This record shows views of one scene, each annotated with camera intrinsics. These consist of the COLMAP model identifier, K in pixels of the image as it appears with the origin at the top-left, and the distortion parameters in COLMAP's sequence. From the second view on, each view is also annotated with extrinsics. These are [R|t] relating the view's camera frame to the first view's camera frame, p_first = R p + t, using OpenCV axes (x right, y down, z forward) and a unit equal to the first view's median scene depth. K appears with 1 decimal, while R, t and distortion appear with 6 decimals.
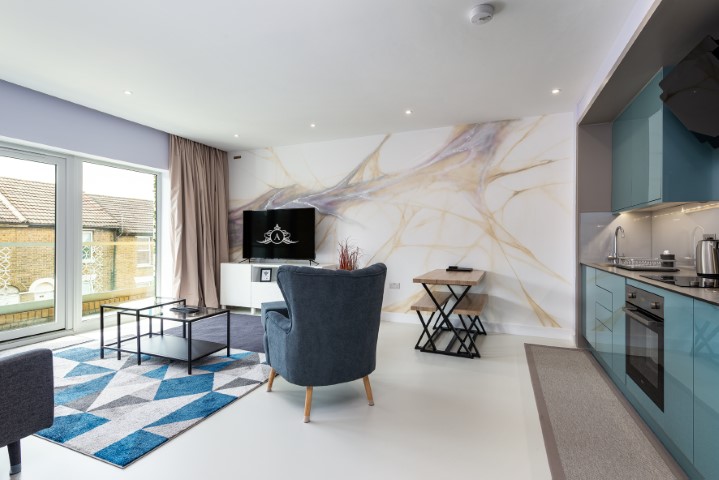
lens RADIAL K [[342.2, 0, 359.5], [0, 342.2, 240.0], [0, 0, 1]] dist [0.001205, -0.001379]
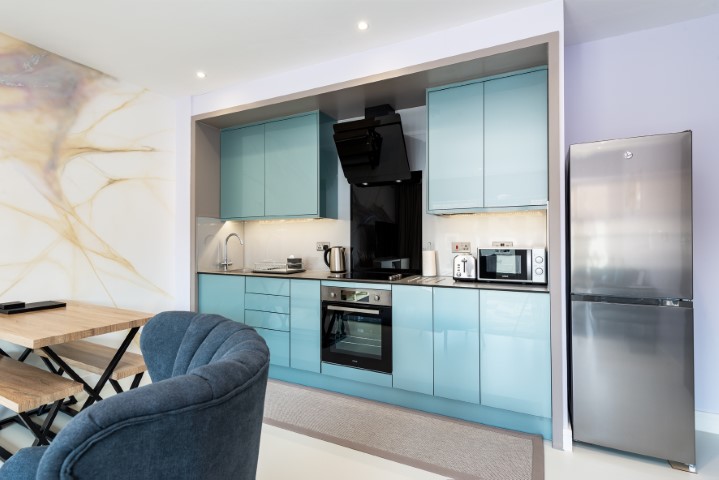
lens RADIAL K [[353.2, 0, 359.5], [0, 353.2, 240.0], [0, 0, 1]] dist [0.004653, -0.000181]
pose [[0.081440, 0.000566, 0.996678, -0.198638], [0.004717, 0.999988, -0.000953, -0.012075], [-0.996667, 0.004779, 0.081436, 0.381870]]
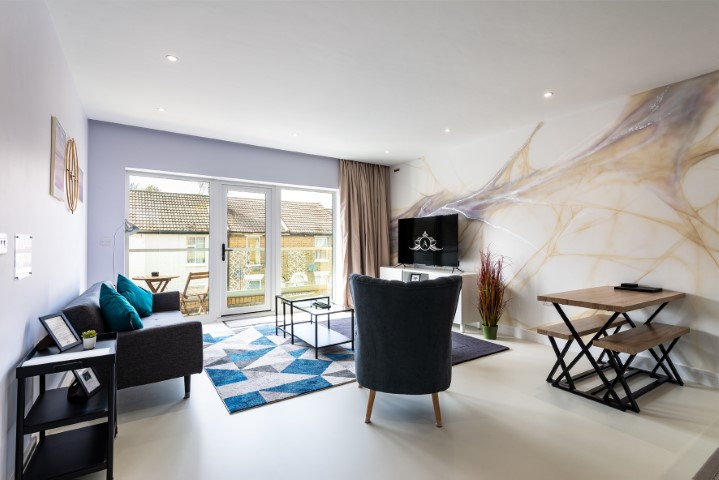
lens RADIAL K [[342.2, 0, 359.5], [0, 342.2, 240.0], [0, 0, 1]] dist [0.001205, -0.001379]
pose [[0.824296, -0.007345, -0.566111, 0.196784], [0.002124, 0.999949, -0.009880, -0.011283], [0.566155, 0.006942, 0.824270, 0.047397]]
